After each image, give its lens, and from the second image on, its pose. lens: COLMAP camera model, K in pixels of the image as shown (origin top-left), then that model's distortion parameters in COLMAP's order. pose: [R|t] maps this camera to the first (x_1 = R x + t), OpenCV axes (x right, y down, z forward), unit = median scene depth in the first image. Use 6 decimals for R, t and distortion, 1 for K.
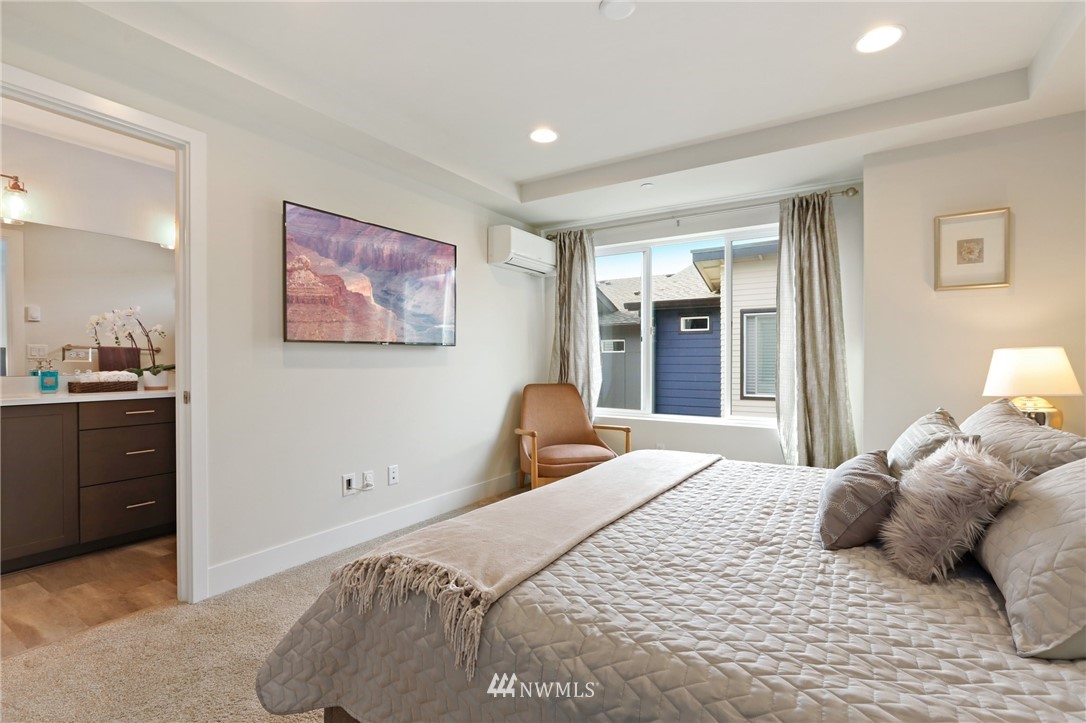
lens RADIAL K [[494.8, 0, 551.6], [0, 494.8, 362.9], [0, 0, 1]] dist [-0.004331, 0.003123]
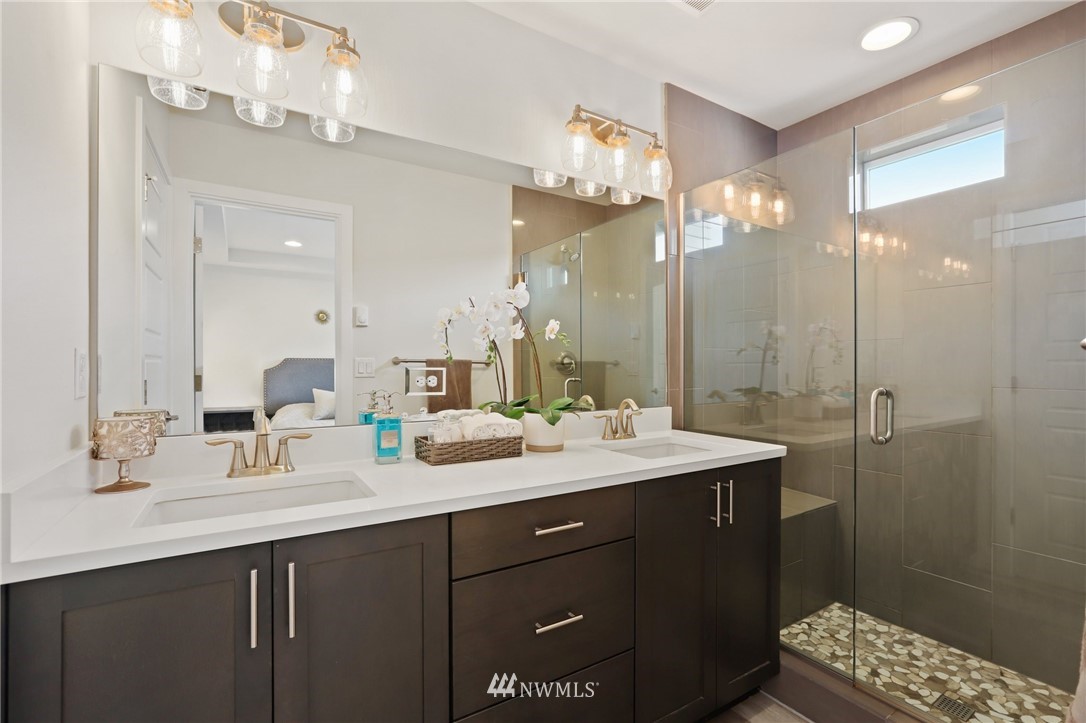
lens RADIAL K [[494.8, 0, 538.5], [0, 494.8, 359.6], [0, 0, 1]] dist [-0.004331, 0.003123]
pose [[0.897156, -0.001711, -0.441710, -0.649298], [-0.003726, 0.999928, -0.011442, -0.034956], [0.441697, 0.011911, 0.897085, 0.608155]]
